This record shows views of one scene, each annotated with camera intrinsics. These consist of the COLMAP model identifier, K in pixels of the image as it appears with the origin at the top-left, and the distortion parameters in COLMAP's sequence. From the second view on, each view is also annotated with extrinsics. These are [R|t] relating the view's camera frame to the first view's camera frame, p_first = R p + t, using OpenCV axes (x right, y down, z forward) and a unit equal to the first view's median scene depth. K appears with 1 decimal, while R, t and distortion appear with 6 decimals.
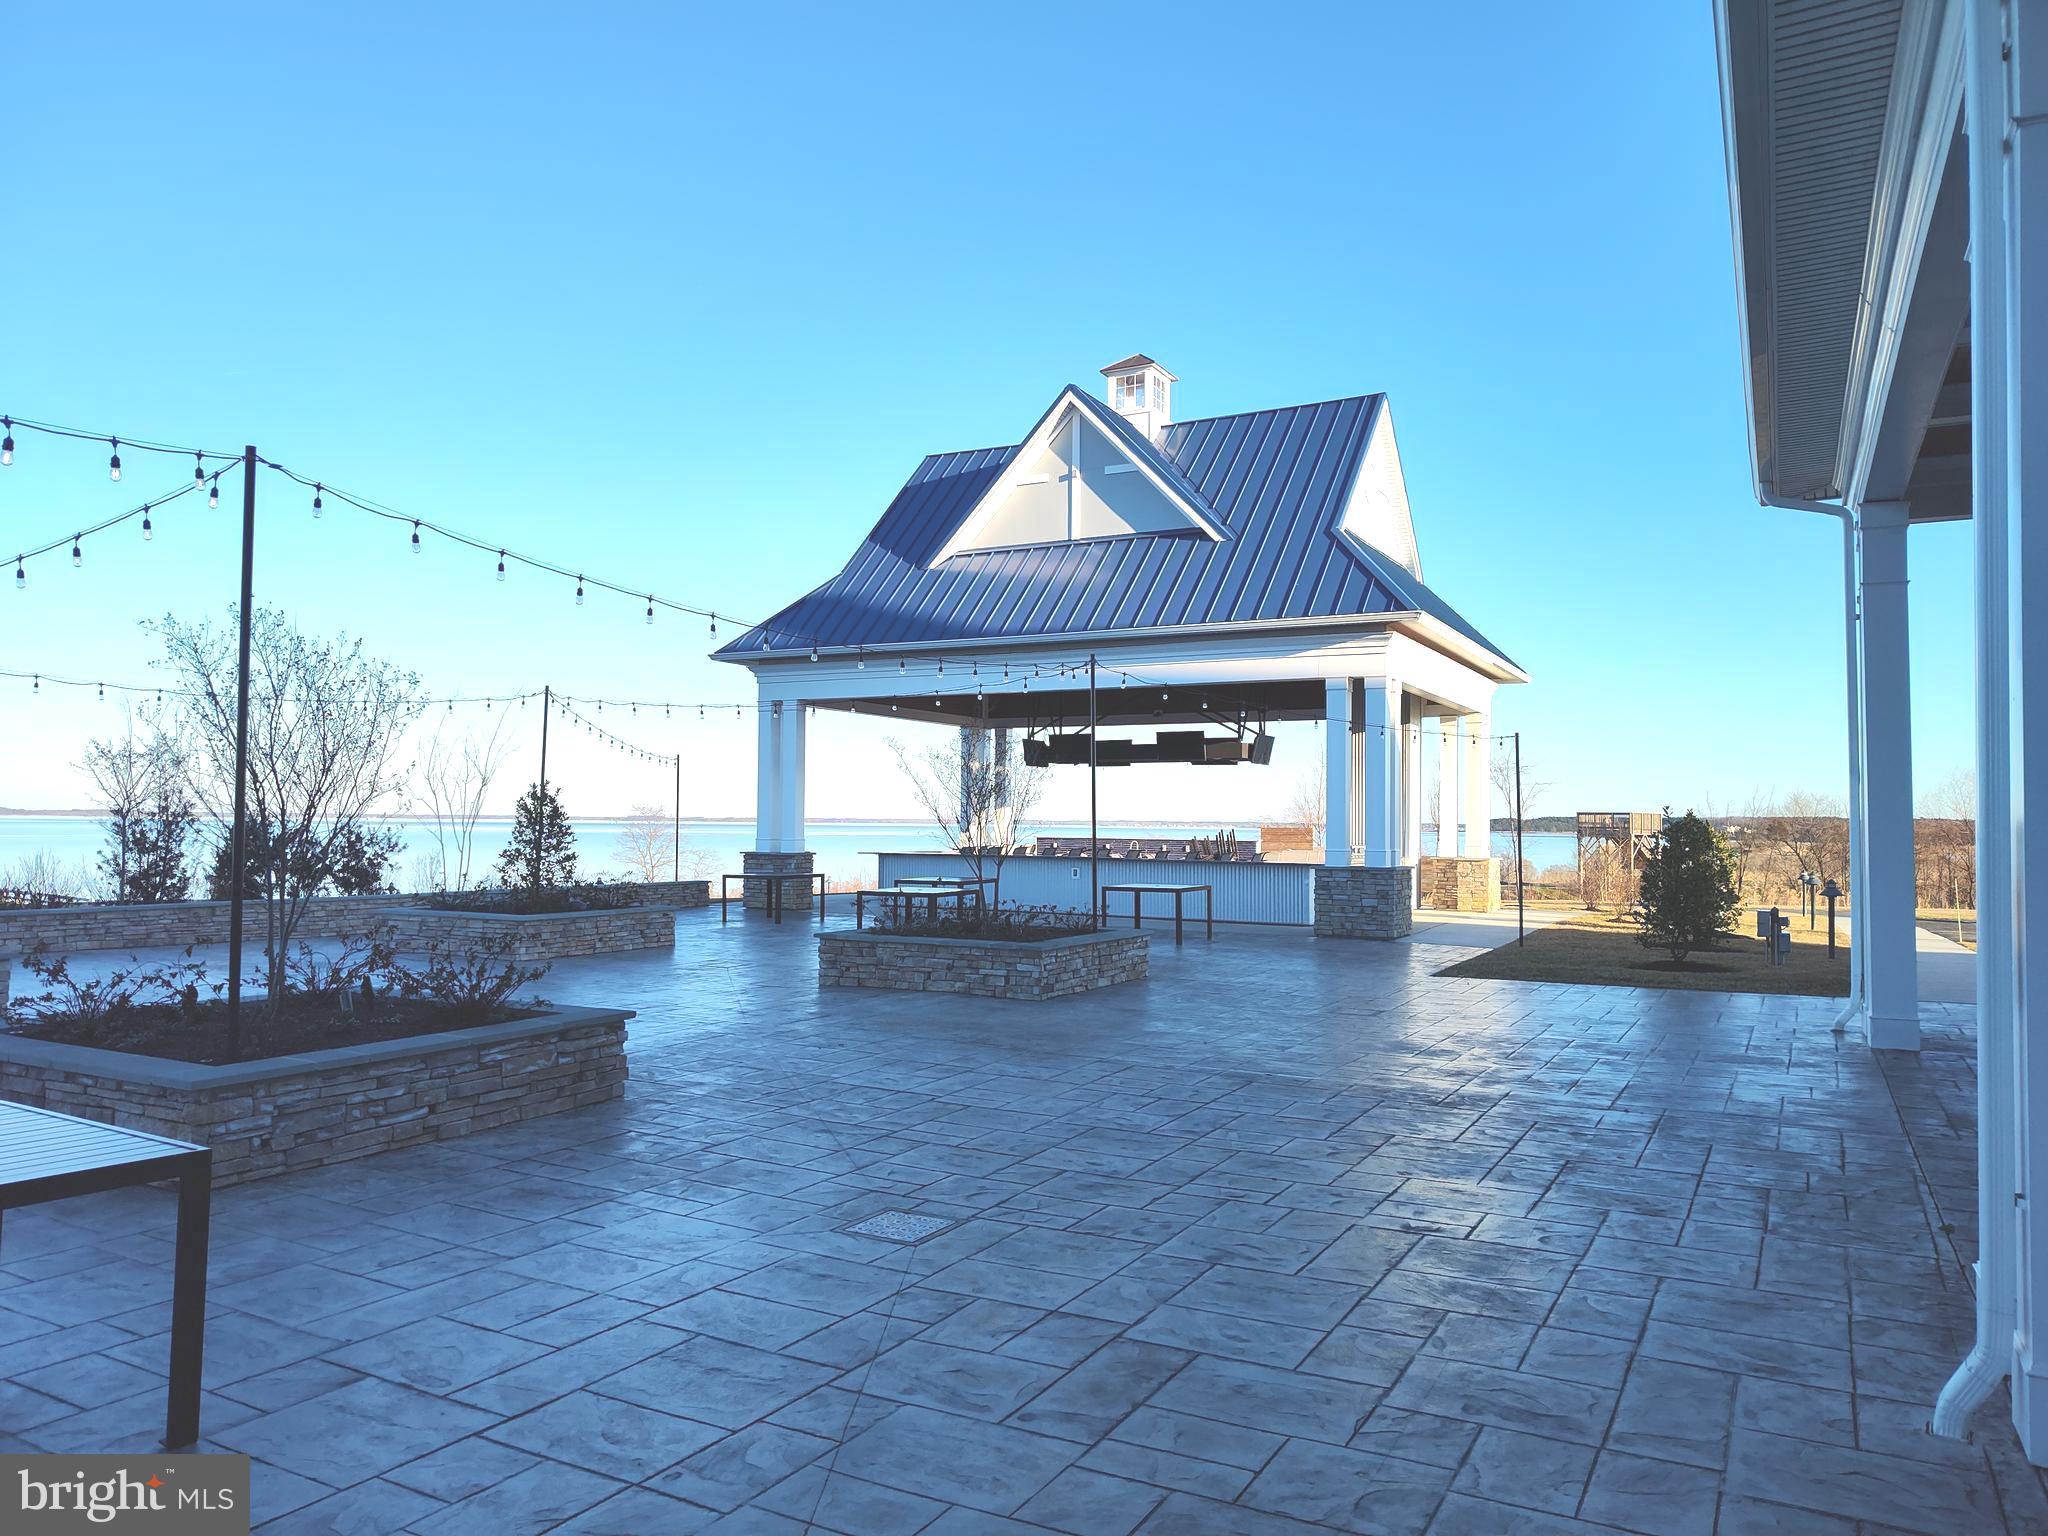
lens RADIAL K [[1386.8, 0, 1031.6], [0, 1386.8, 794.4], [0, 0, 1]] dist [0.056087, -0.061093]
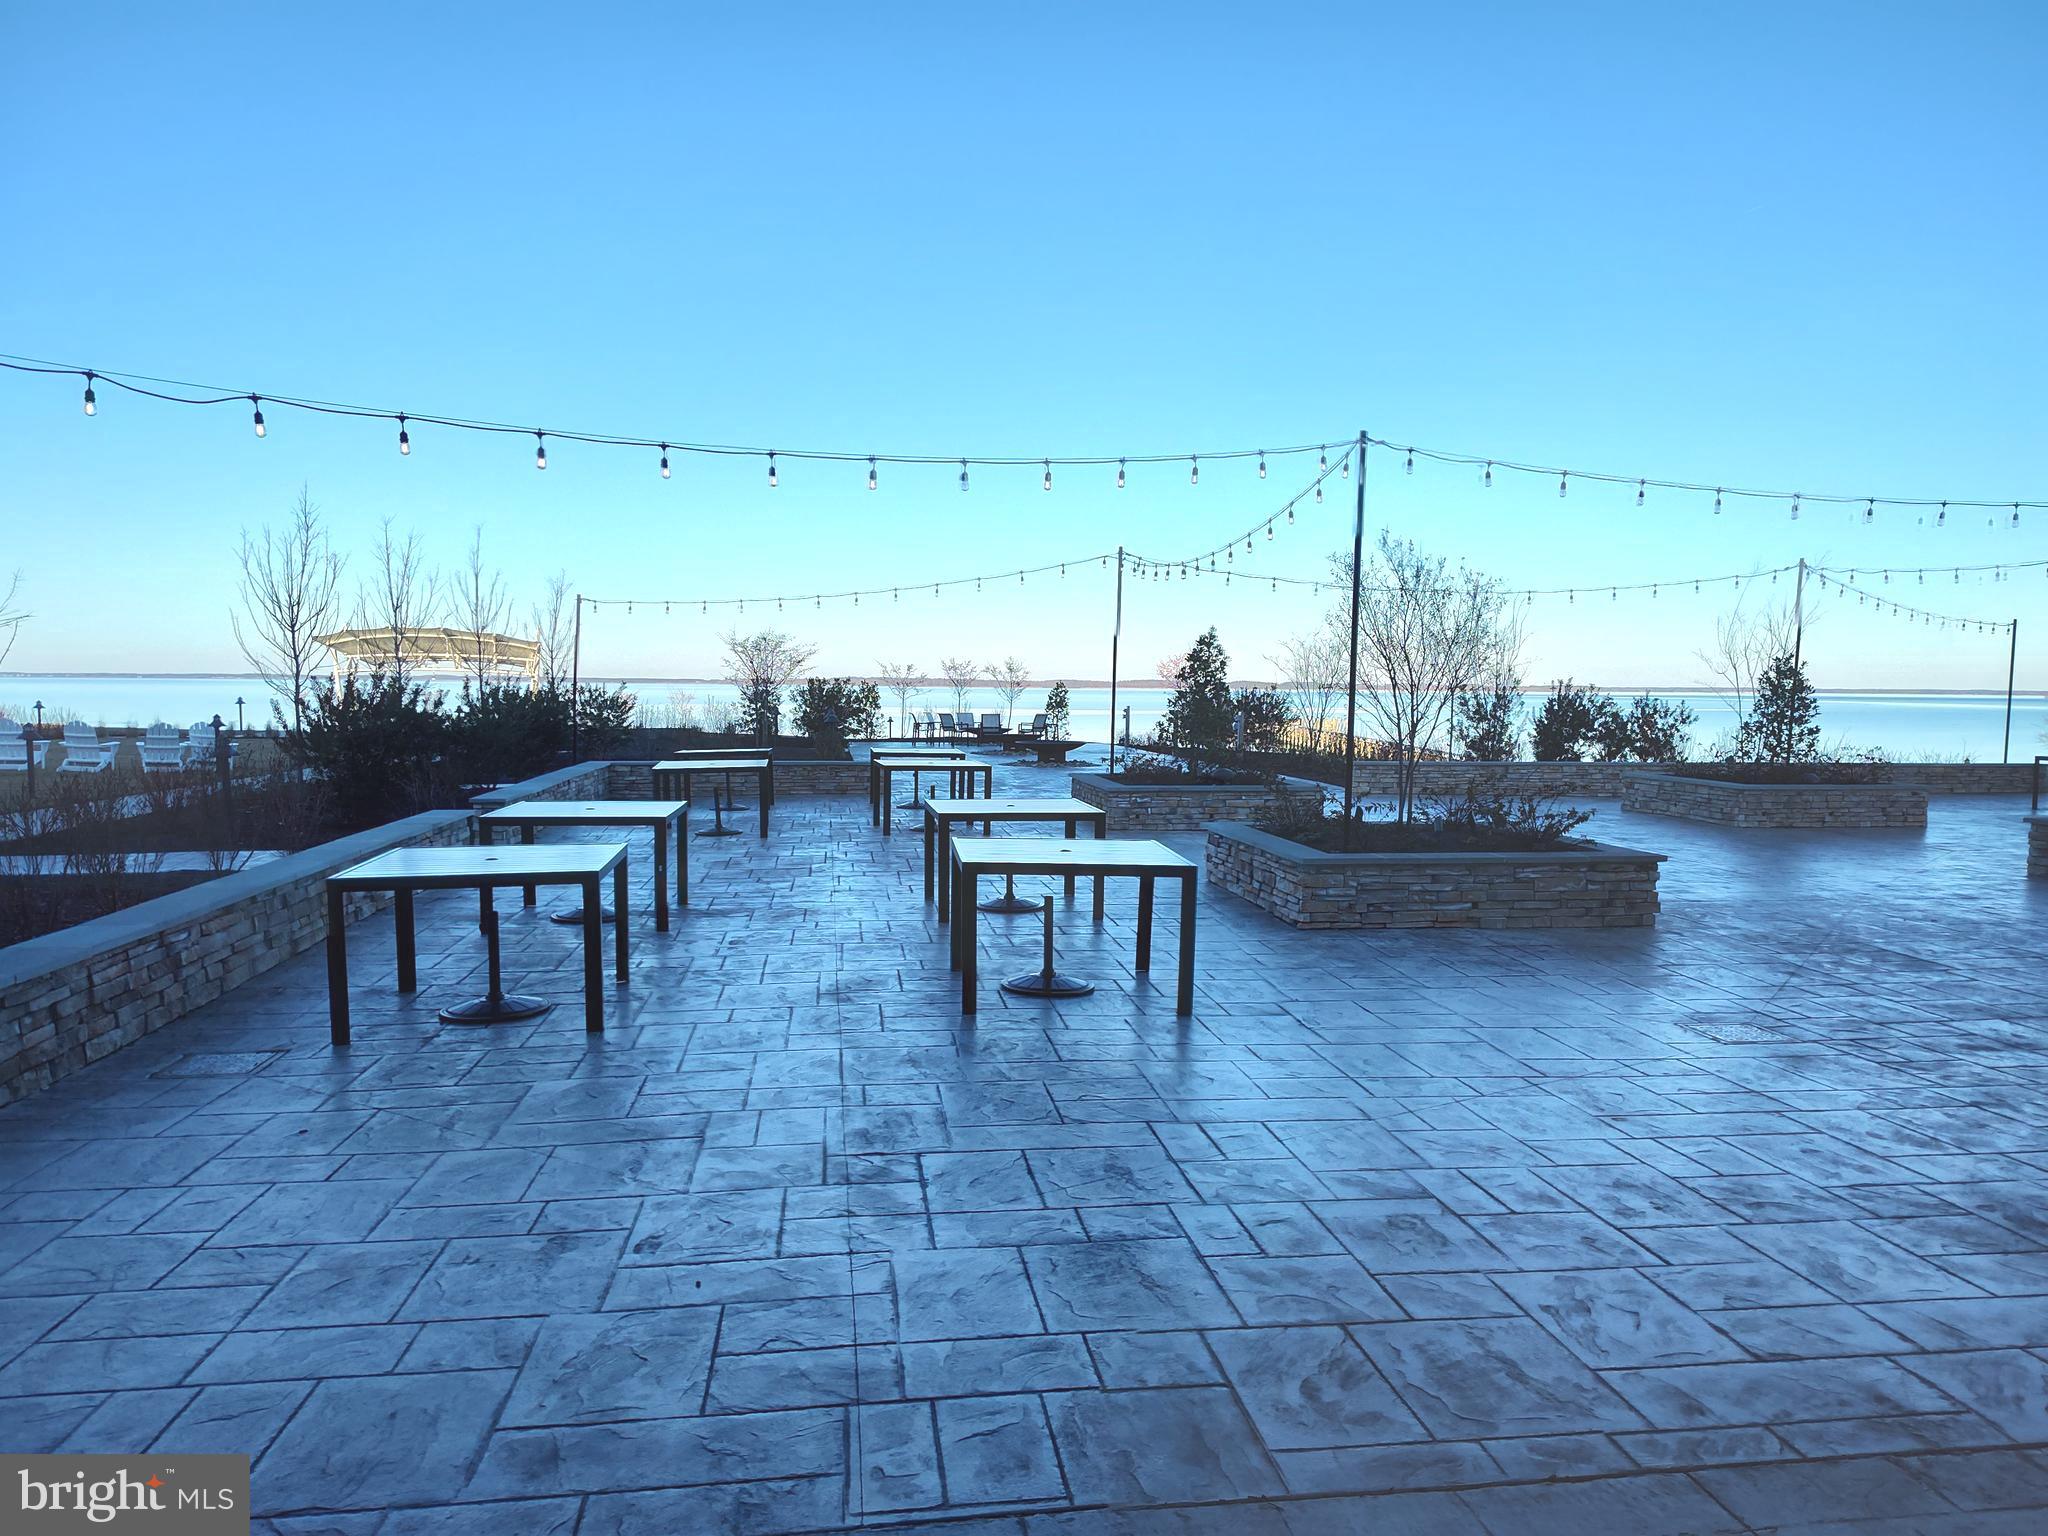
lens RADIAL K [[1386.8, 0, 1023.8], [0, 1386.8, 764.1], [0, 0, 1]] dist [0.056087, -0.061093]
pose [[0.600024, 0.040375, -0.798962, 0.331196], [0.013749, 0.998058, 0.060762, 0.000887], [0.799864, -0.047444, 0.598304, -0.127099]]
